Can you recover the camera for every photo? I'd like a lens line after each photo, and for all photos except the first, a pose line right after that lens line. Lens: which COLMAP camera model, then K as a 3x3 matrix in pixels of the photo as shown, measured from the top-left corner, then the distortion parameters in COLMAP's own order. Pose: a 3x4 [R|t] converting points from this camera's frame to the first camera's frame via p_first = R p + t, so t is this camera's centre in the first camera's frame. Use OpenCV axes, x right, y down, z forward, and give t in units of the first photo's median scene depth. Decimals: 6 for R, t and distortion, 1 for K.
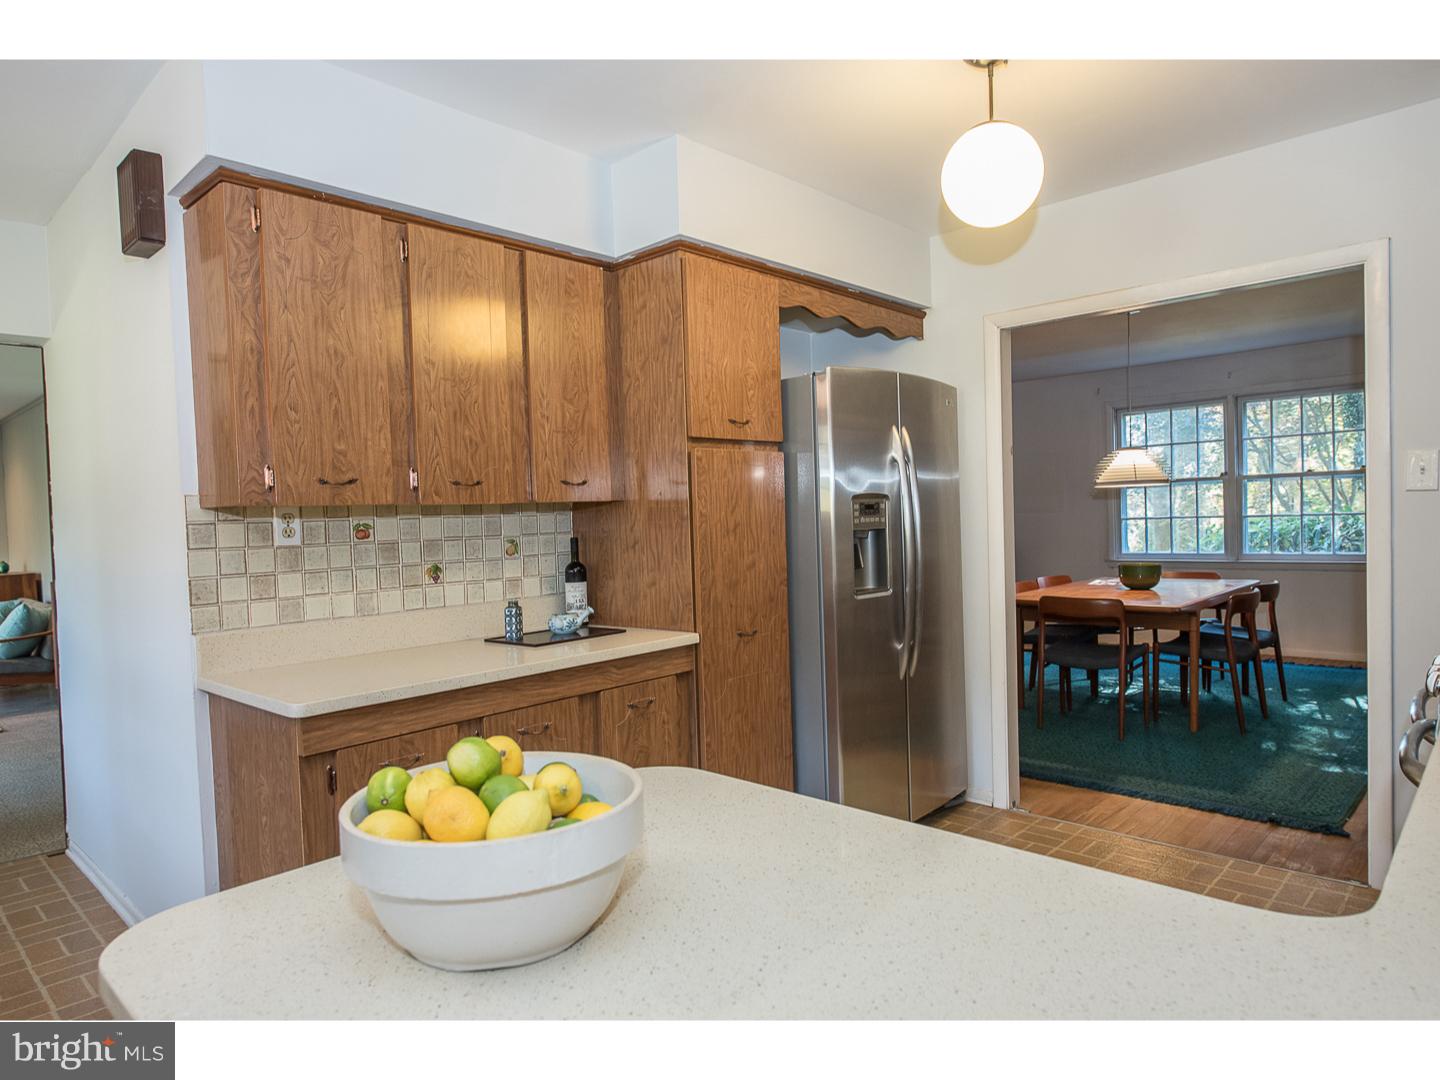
lens RADIAL K [[882.7, 0, 714.9], [0, 882.7, 537.4], [0, 0, 1]] dist [0.008144, -0.001167]
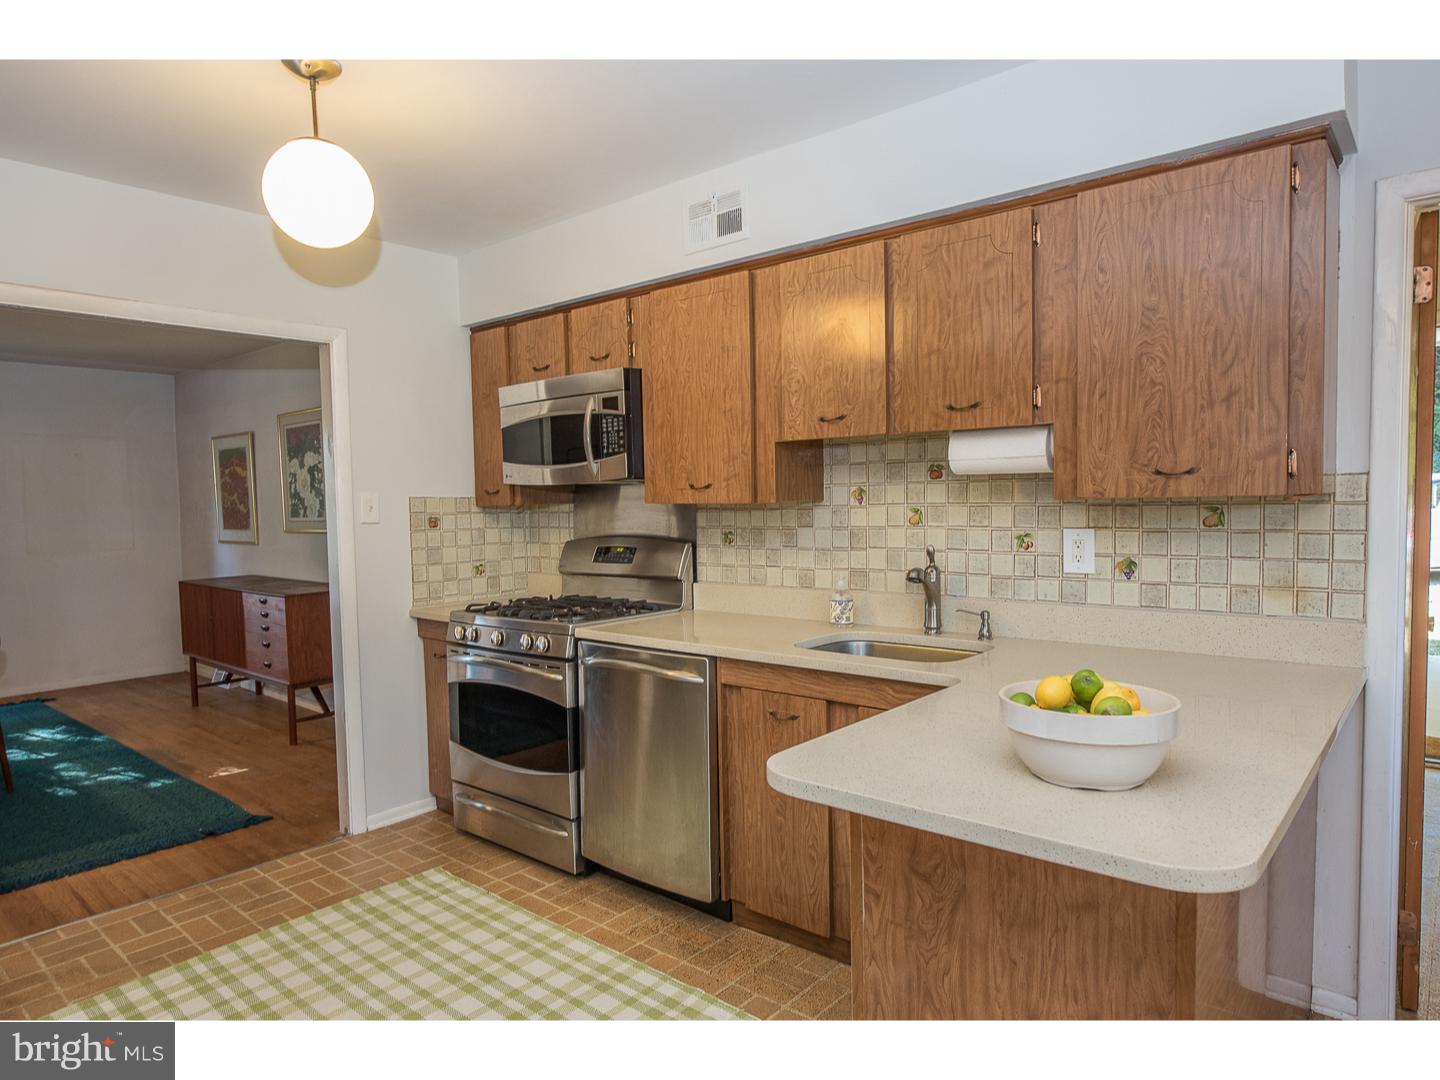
lens RADIAL K [[882.7, 0, 713.5], [0, 882.7, 543.5], [0, 0, 1]] dist [0.008144, -0.001167]
pose [[-0.042313, -0.016839, 0.998963, -0.525903], [0.048626, 0.998638, 0.018893, -0.021573], [-0.997920, 0.049375, -0.041436, 0.492967]]
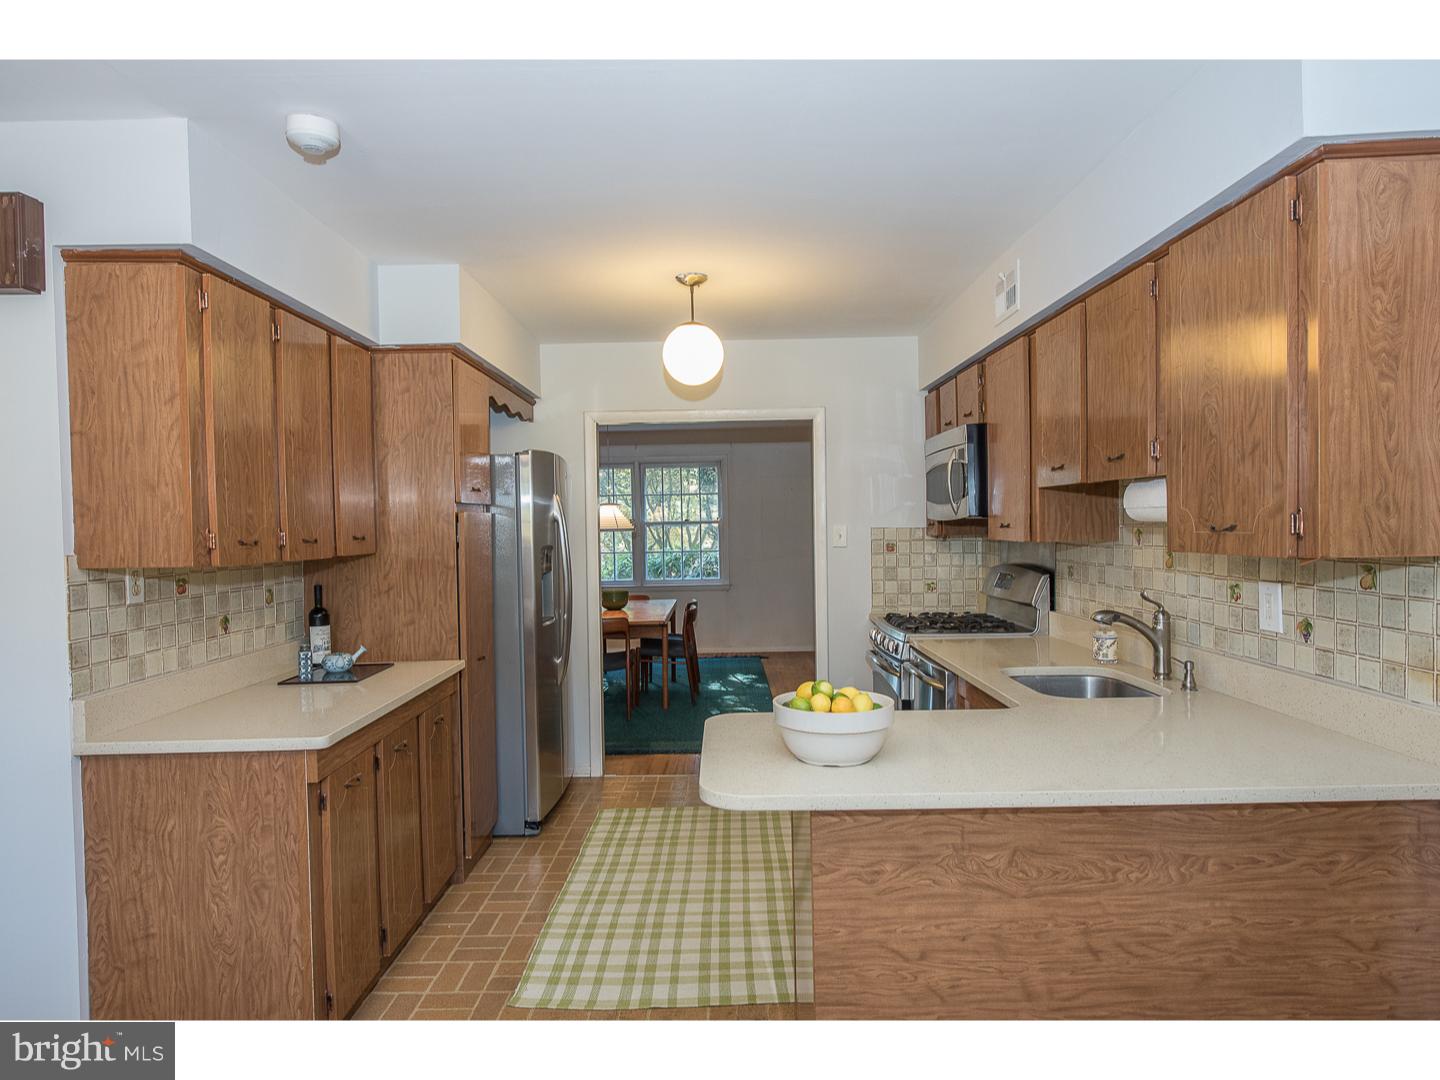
lens RADIAL K [[882.7, 0, 722.7], [0, 882.7, 542.9], [0, 0, 1]] dist [0.008144, -0.001167]
pose [[0.732471, 0.005610, 0.680775, -0.574357], [0.010694, 0.999748, -0.019744, -0.027185], [-0.680714, 0.021742, 0.732226, -0.156934]]
